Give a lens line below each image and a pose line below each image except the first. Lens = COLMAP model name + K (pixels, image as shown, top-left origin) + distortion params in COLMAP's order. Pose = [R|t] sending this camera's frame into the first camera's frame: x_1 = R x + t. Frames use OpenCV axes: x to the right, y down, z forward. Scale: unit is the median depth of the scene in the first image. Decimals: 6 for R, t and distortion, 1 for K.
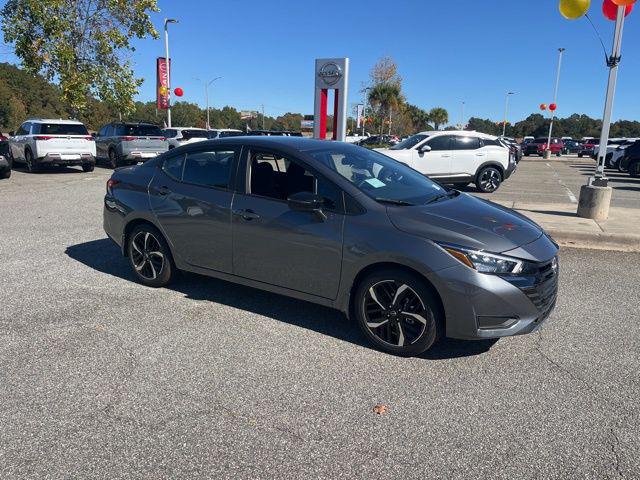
lens RADIAL K [[482.5, 0, 320.1], [0, 482.5, 243.0], [0, 0, 1]] dist [0.079205, -0.107950]
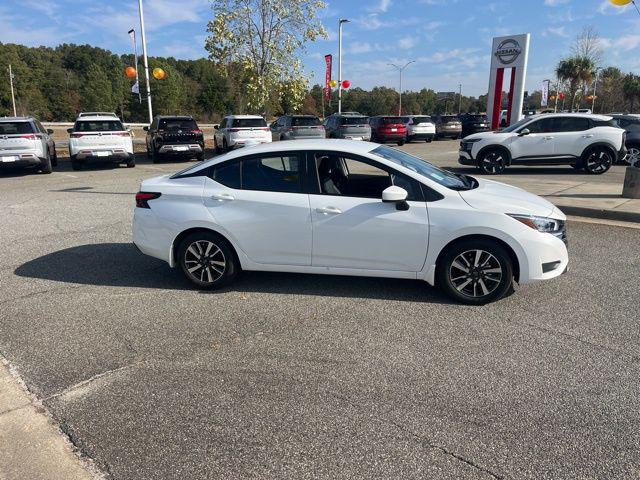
lens RADIAL K [[482.2, 0, 318.1], [0, 482.2, 237.9], [0, 0, 1]] dist [0.082790, -0.115718]
pose [[0.923646, 0.061530, -0.378274, 0.135808], [-0.052581, 0.998039, 0.033953, 0.013896], [0.379622, -0.011471, 0.925071, -0.090712]]
